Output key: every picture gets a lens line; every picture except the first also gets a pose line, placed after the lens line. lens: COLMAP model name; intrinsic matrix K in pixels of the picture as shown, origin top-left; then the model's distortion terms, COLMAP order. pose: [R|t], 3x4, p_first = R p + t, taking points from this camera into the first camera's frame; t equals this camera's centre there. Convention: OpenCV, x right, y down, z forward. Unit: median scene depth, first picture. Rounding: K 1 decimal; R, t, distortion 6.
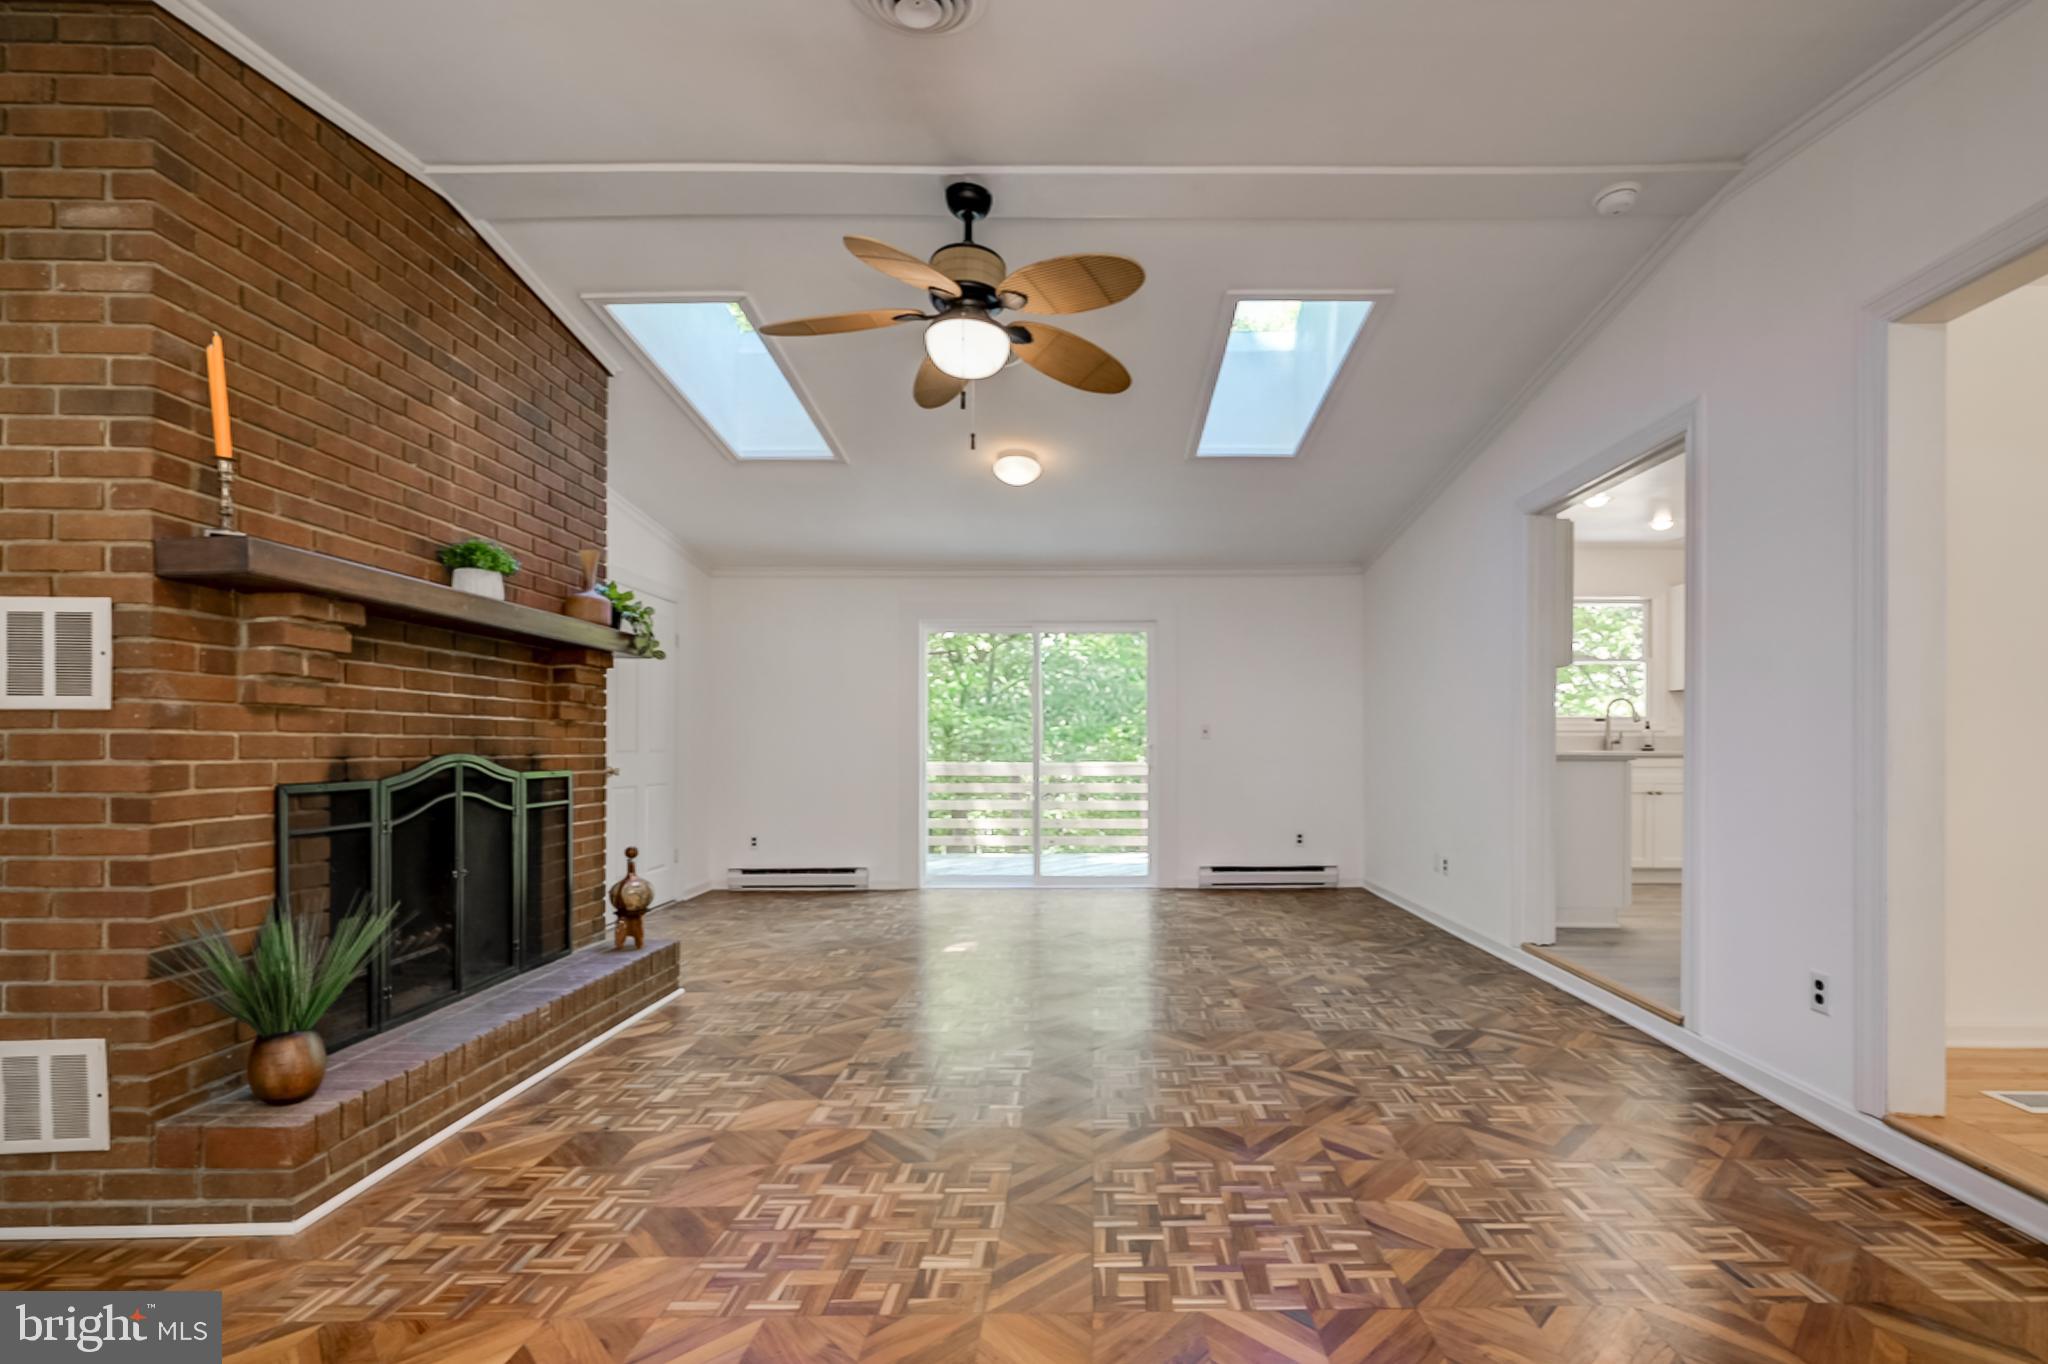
lens RADIAL K [[887.4, 0, 1107.0], [0, 887.4, 751.1], [0, 0, 1]] dist [0.008385, -0.000549]
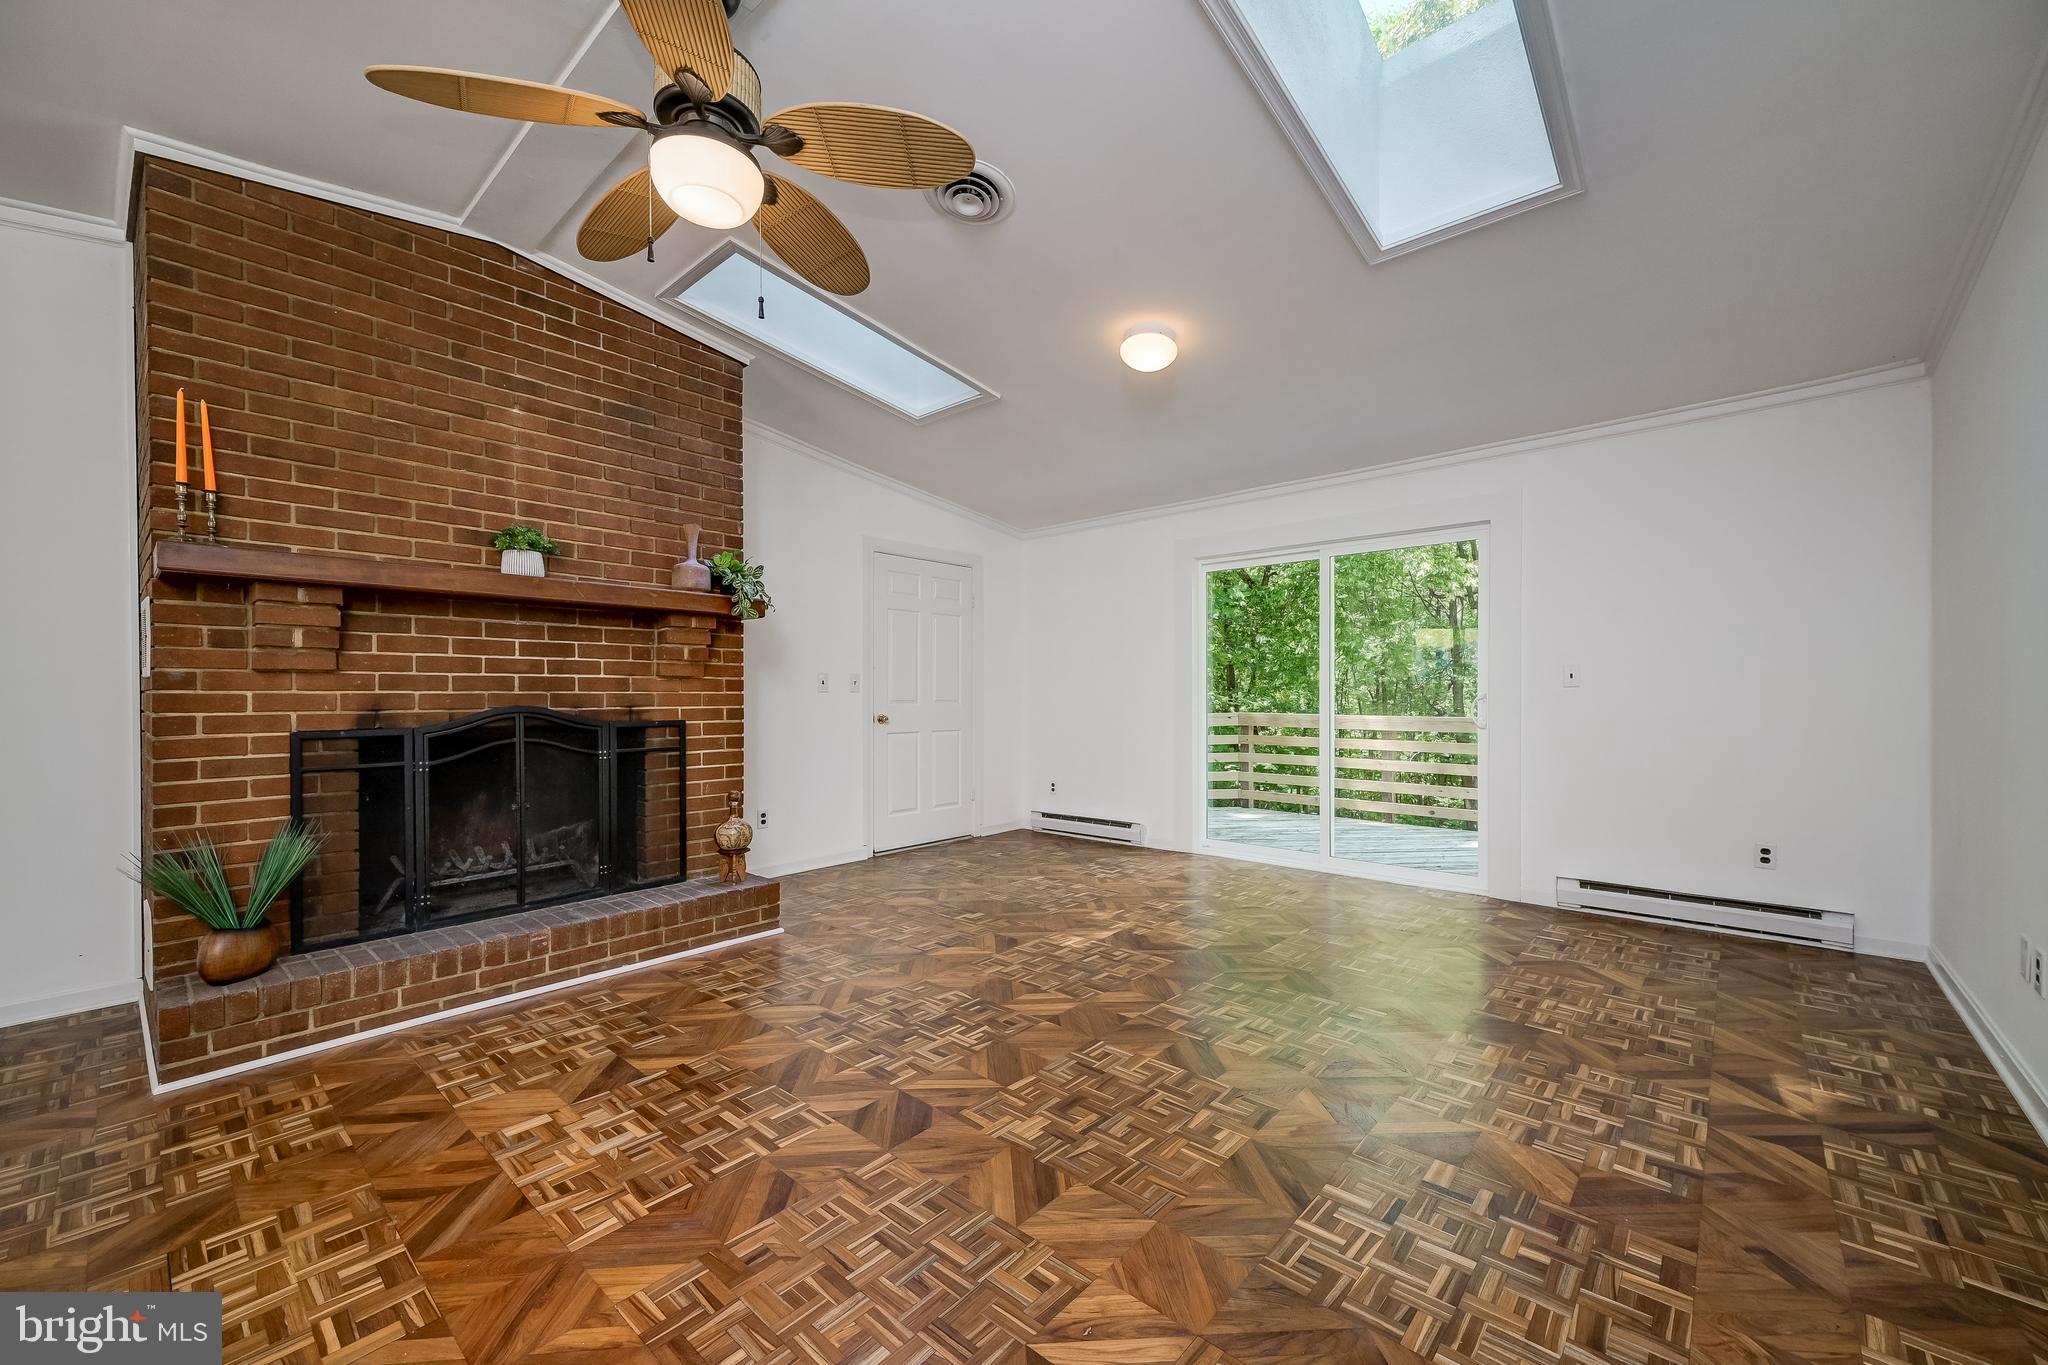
lens RADIAL K [[800.1, 0, 1029.2], [0, 800.1, 695.6], [0, 0, 1]] dist [0.008437, 0.000553]
pose [[0.743139, -0.000622, -0.669137, 0.514656], [-0.001116, 0.999997, -0.002169, -0.009775], [0.669136, 0.002358, 0.743136, 0.671271]]
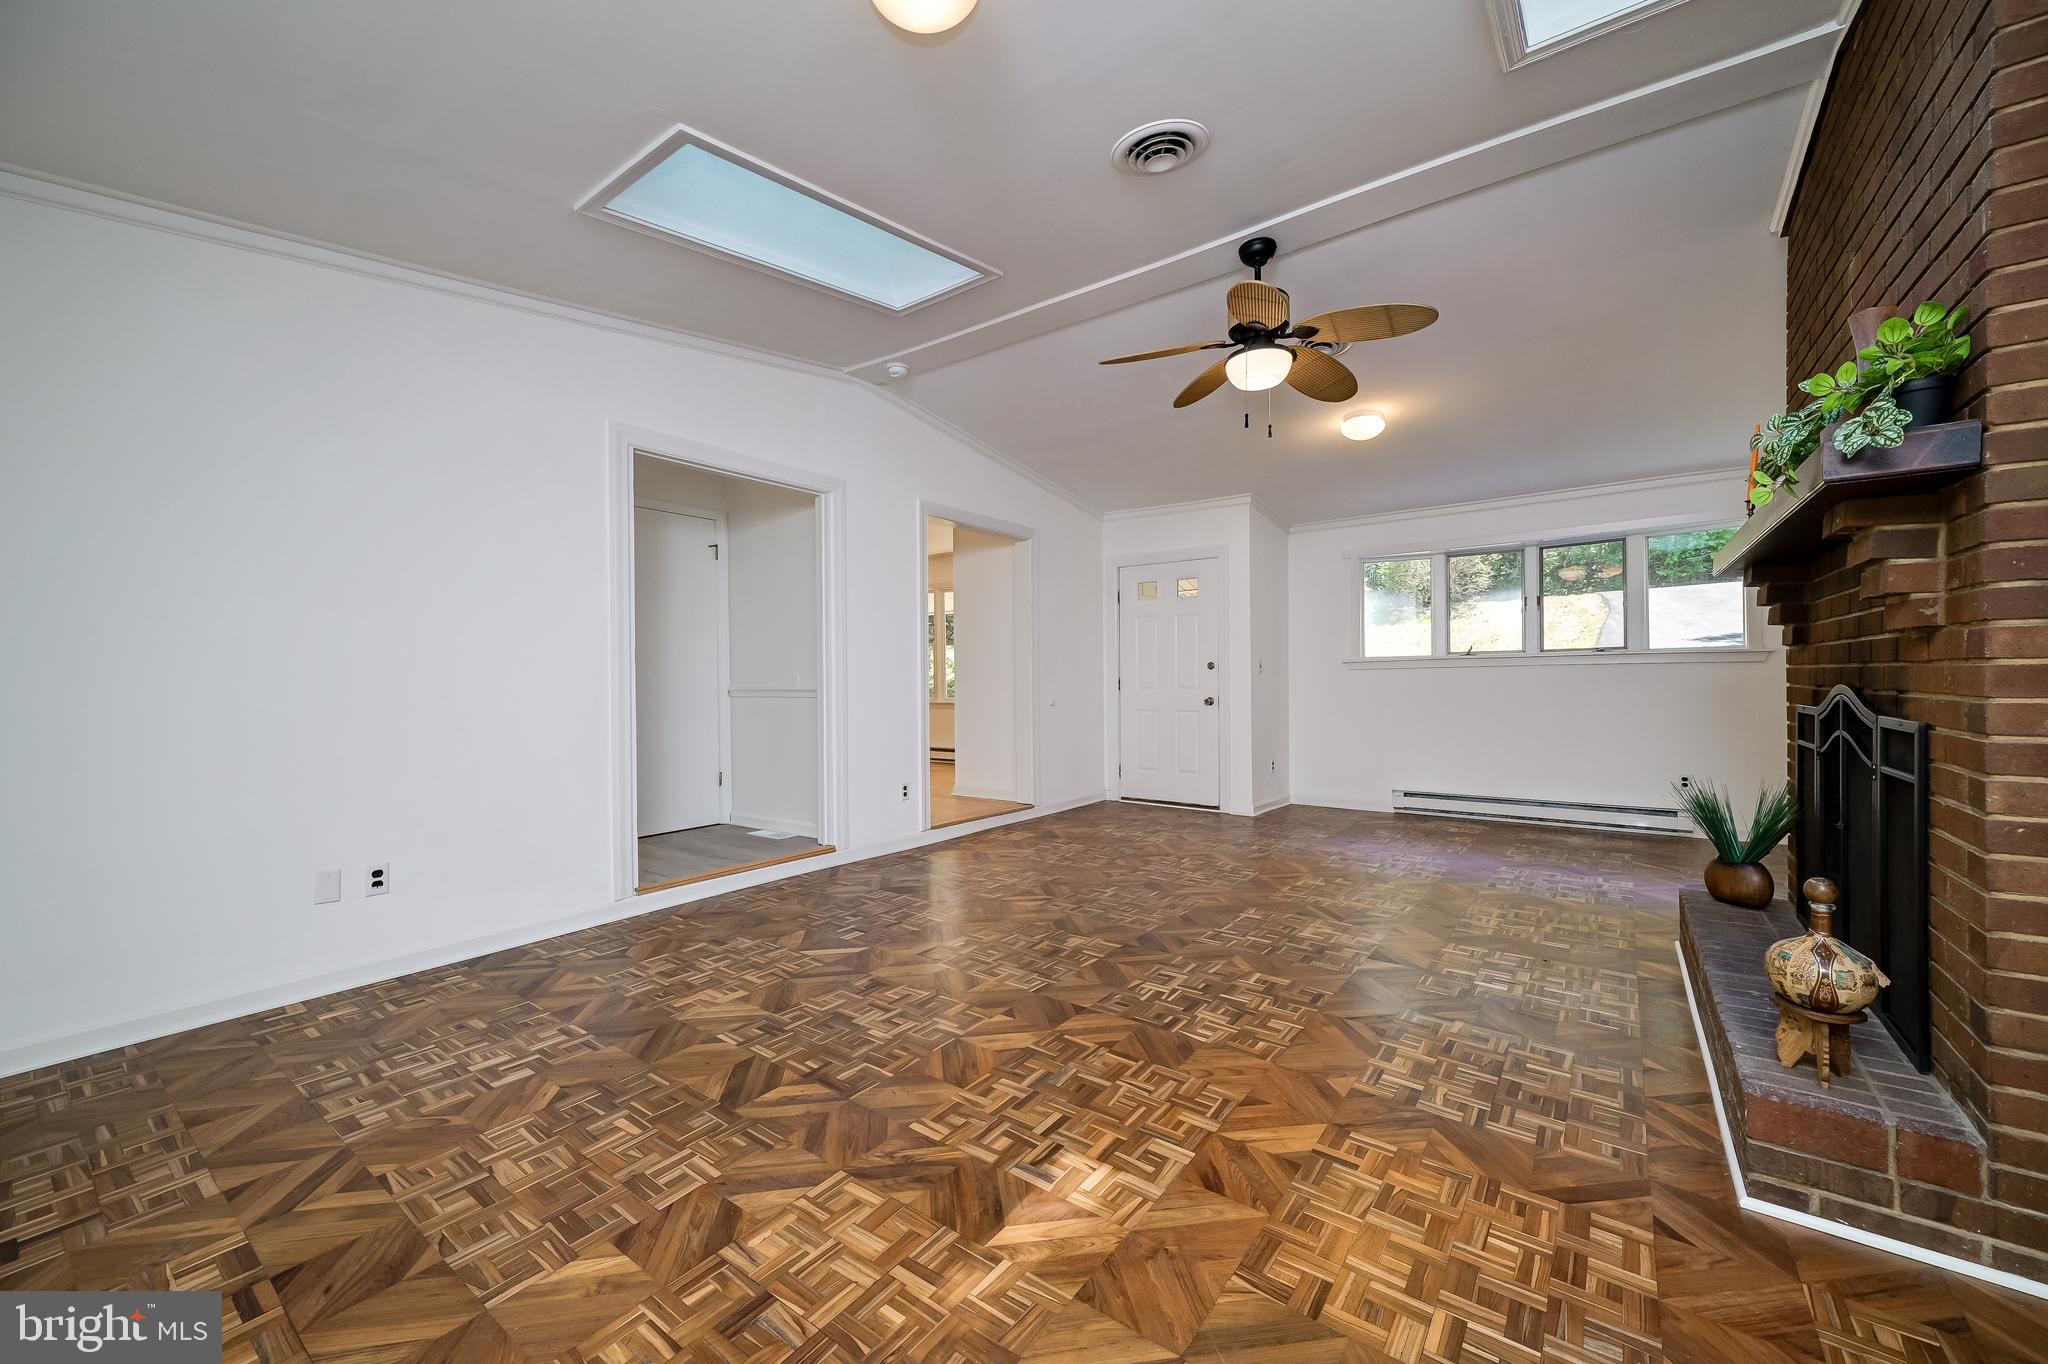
lens RADIAL K [[800.1, 0, 1014.2], [0, 800.1, 694.0], [0, 0, 1]] dist [0.008437, 0.000553]
pose [[-0.785557, -0.004002, 0.618776, -0.595680], [0.012993, 0.999652, 0.022960, -0.016536], [-0.618653, 0.026077, -0.785232, 2.140774]]
